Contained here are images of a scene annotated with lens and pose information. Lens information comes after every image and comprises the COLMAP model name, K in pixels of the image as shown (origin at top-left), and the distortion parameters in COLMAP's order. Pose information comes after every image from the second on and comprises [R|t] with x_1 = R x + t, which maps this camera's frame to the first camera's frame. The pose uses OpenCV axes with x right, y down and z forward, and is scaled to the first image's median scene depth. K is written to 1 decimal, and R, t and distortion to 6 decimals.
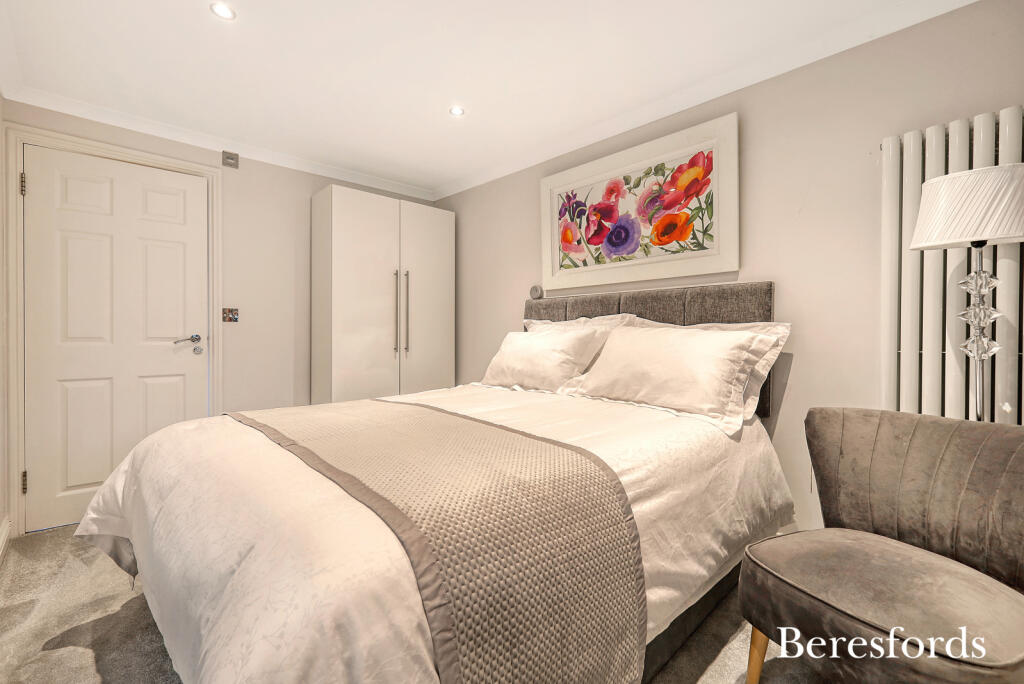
lens RADIAL K [[443.3, 0, 512.3], [0, 443.3, 341.8], [0, 0, 1]] dist [-0.004334, -0.000455]
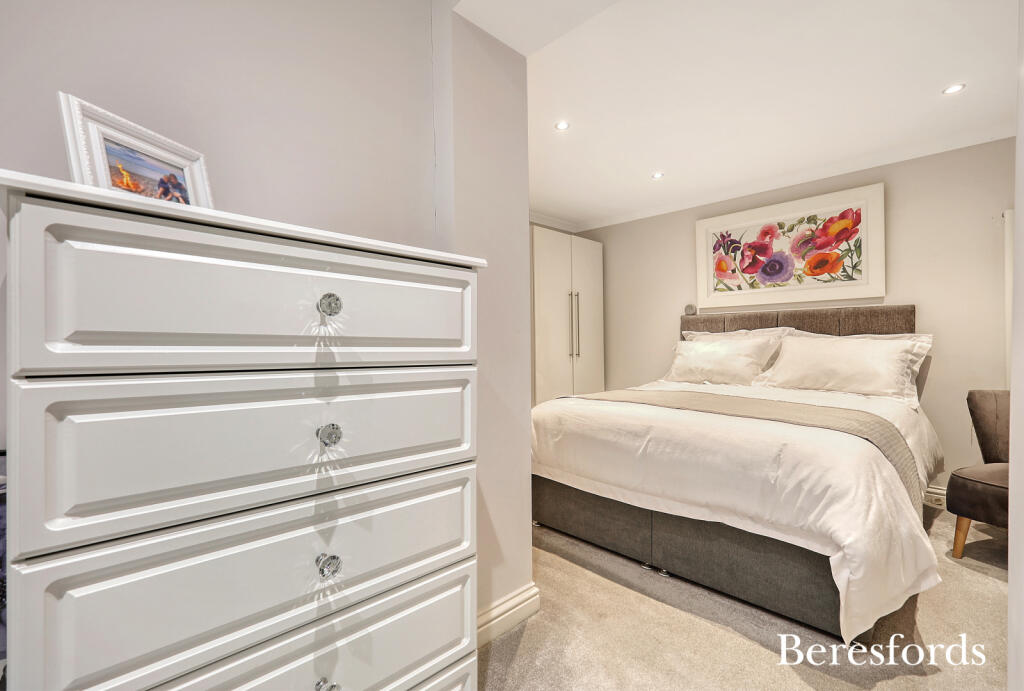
lens RADIAL K [[443.3, 0, 511.6], [0, 443.3, 348.1], [0, 0, 1]] dist [-0.004334, -0.000455]
pose [[0.999991, -0.003168, 0.002775, -0.576728], [0.003181, 0.999984, -0.004655, 0.003168], [-0.002760, 0.004664, 0.999985, -0.329965]]
